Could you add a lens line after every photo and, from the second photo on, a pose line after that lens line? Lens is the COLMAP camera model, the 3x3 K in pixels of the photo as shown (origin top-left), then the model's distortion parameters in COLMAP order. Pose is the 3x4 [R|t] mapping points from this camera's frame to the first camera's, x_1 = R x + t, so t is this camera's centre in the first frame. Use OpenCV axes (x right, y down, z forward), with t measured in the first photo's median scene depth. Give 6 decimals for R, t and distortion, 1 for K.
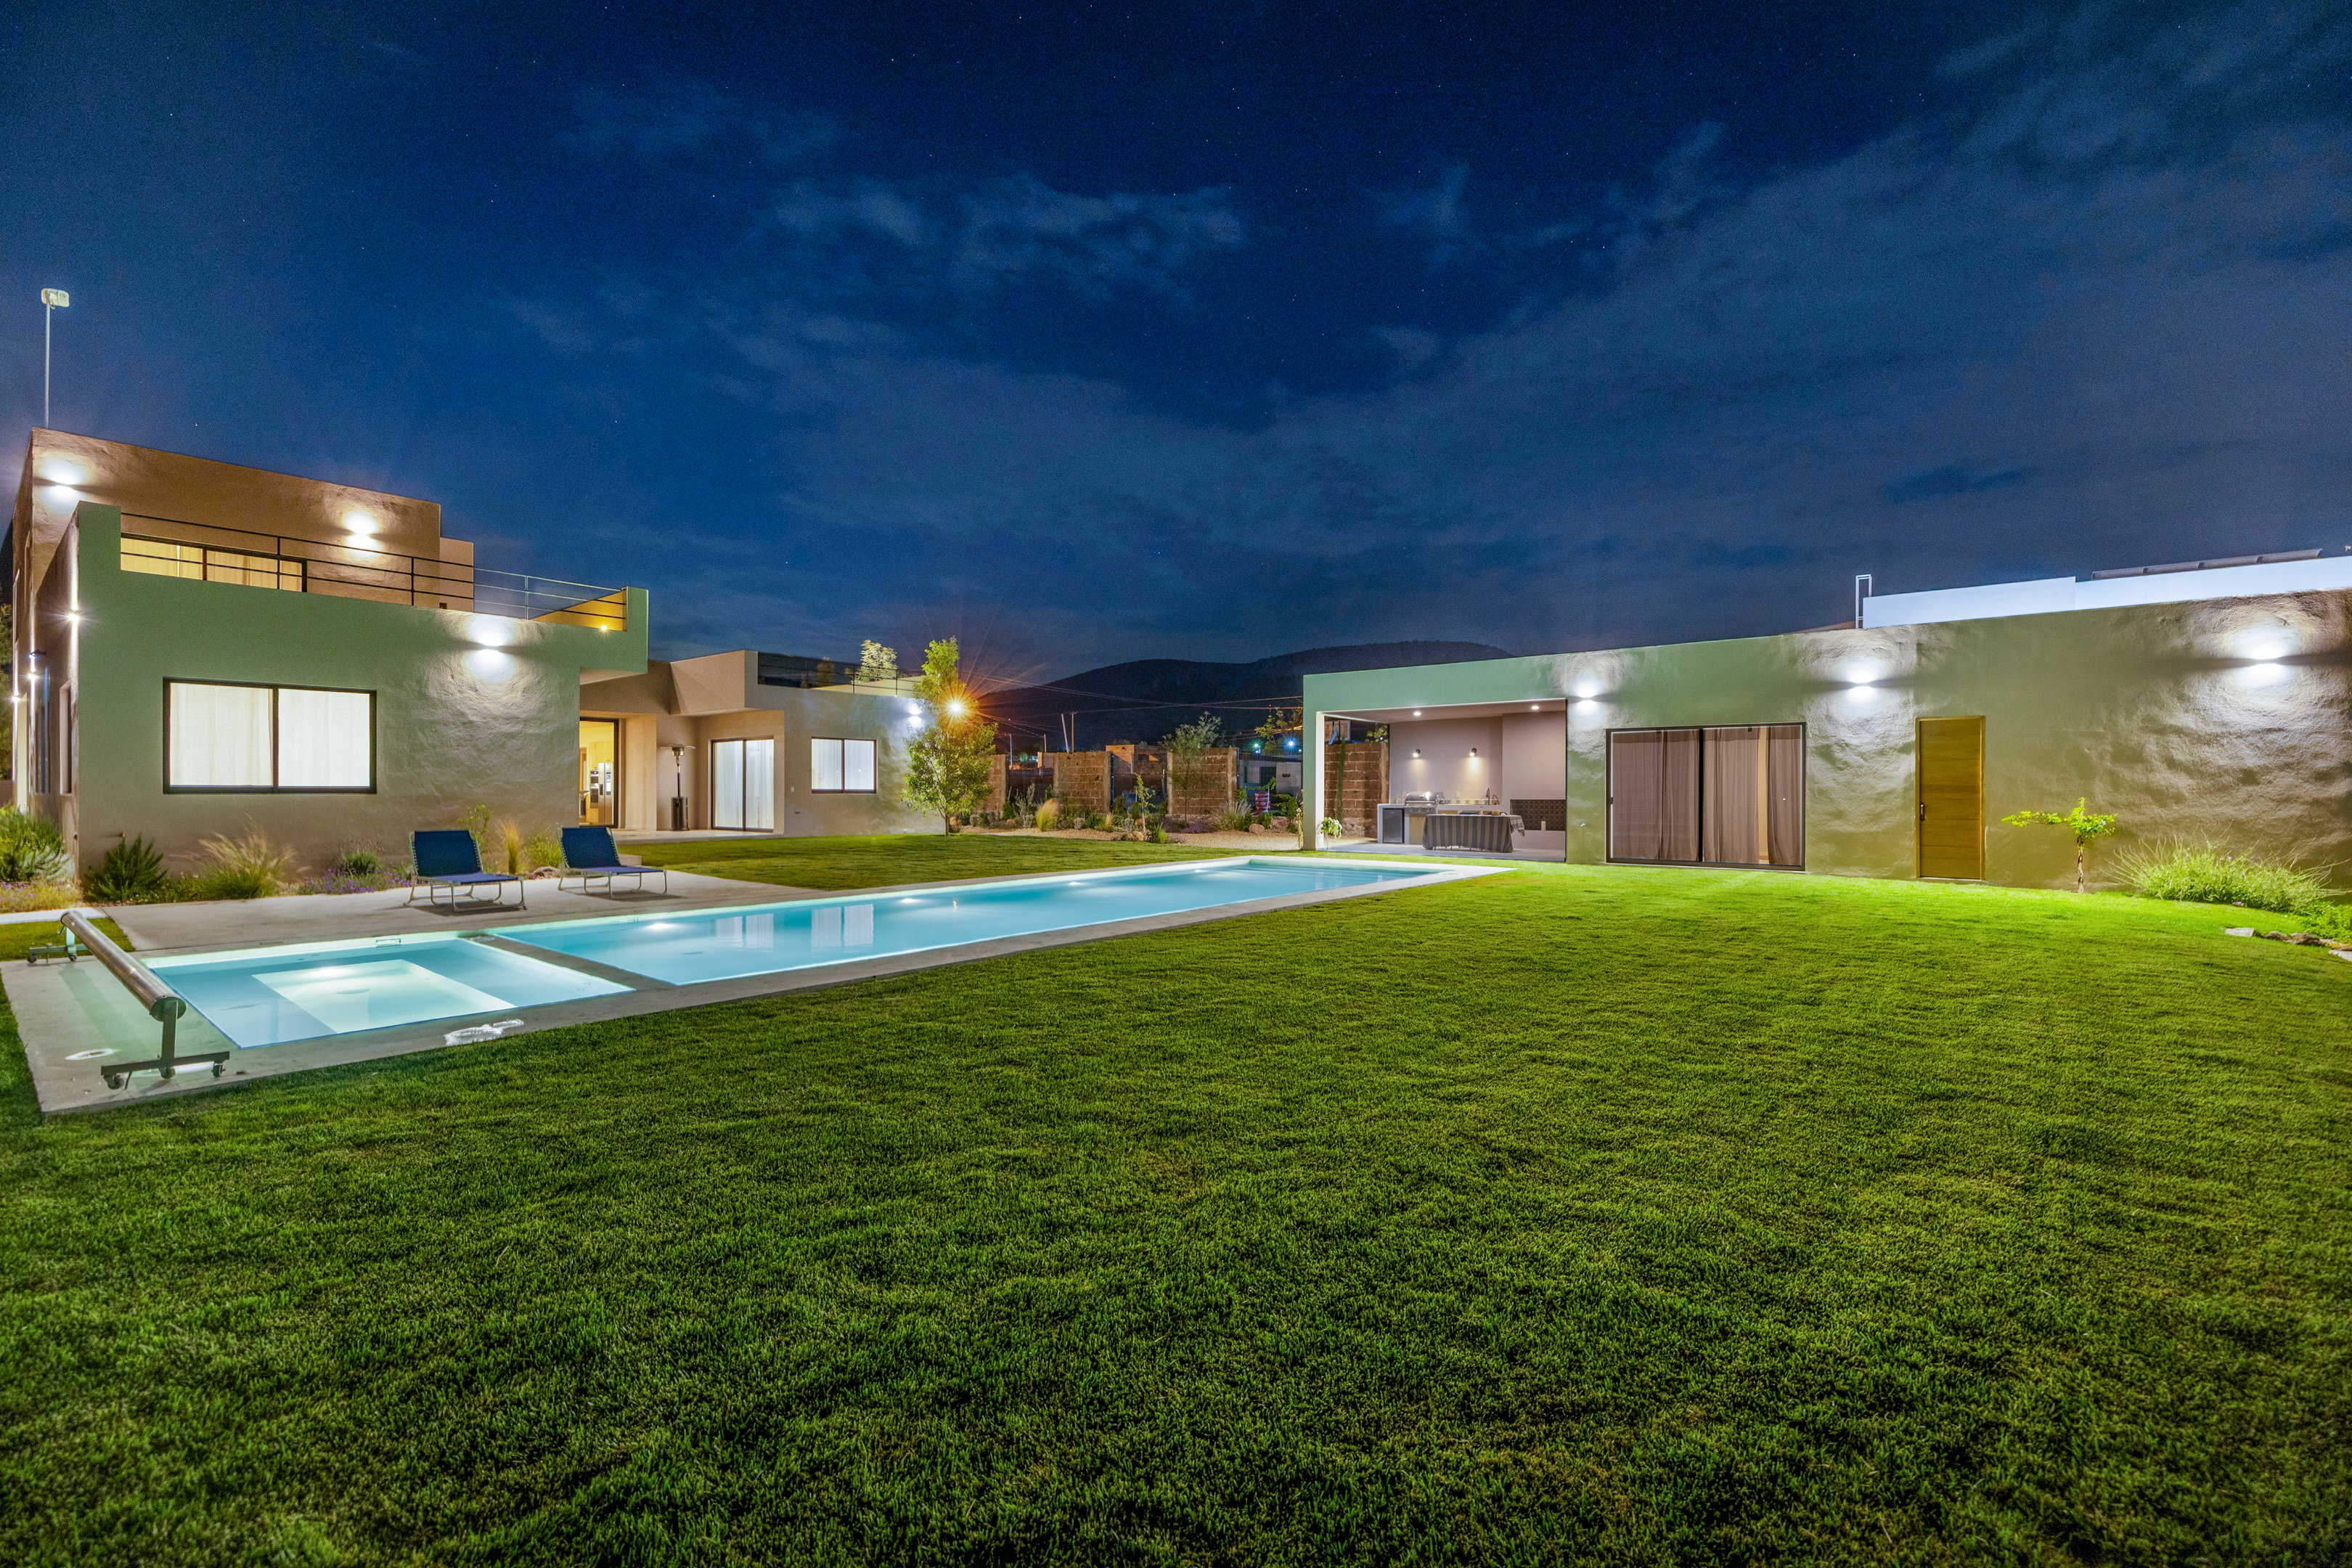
lens RADIAL K [[1033.8, 0, 1153.0], [0, 1033.8, 781.7], [0, 0, 1]] dist [0.003383, -0.006543]
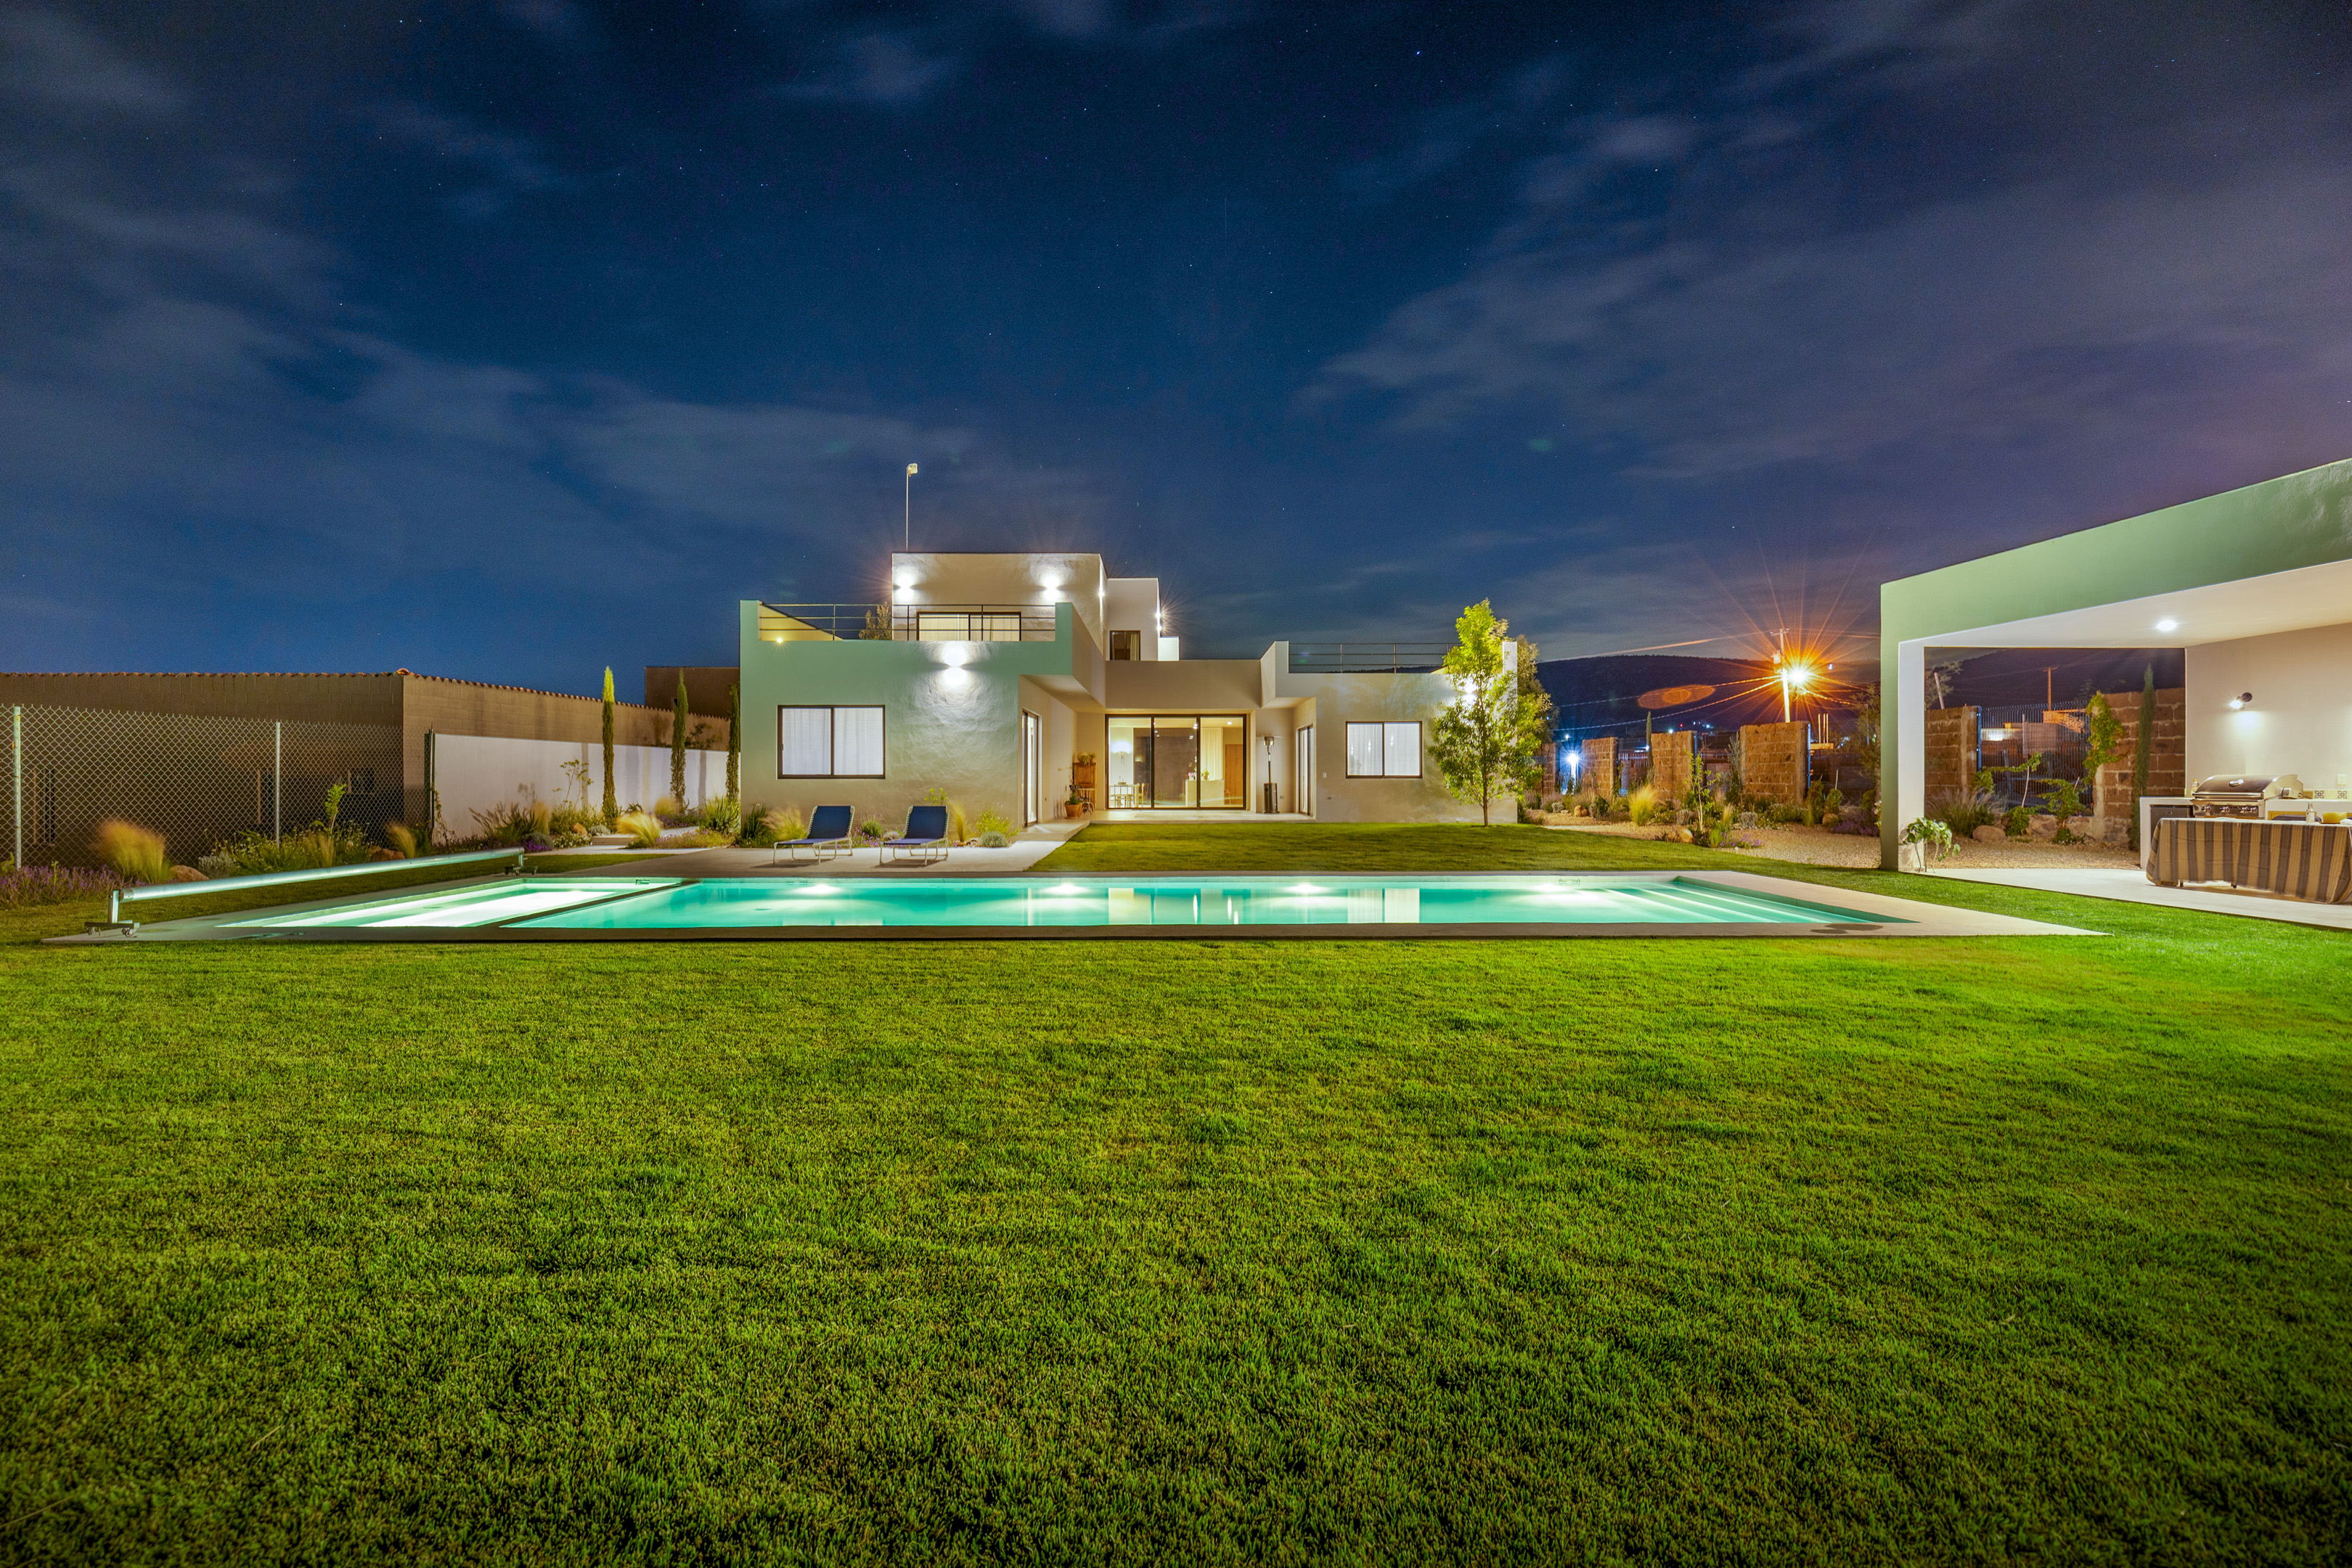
lens RADIAL K [[968.2, 0, 1176.0], [0, 968.2, 784.0], [0, 0, 1]] dist [0.000444, -0.000080]
pose [[0.641592, 0.003017, -0.767040, 0.375758], [0.011039, 0.999852, 0.013166, 0.002692], [0.766966, -0.016914, 0.641464, 0.362529]]
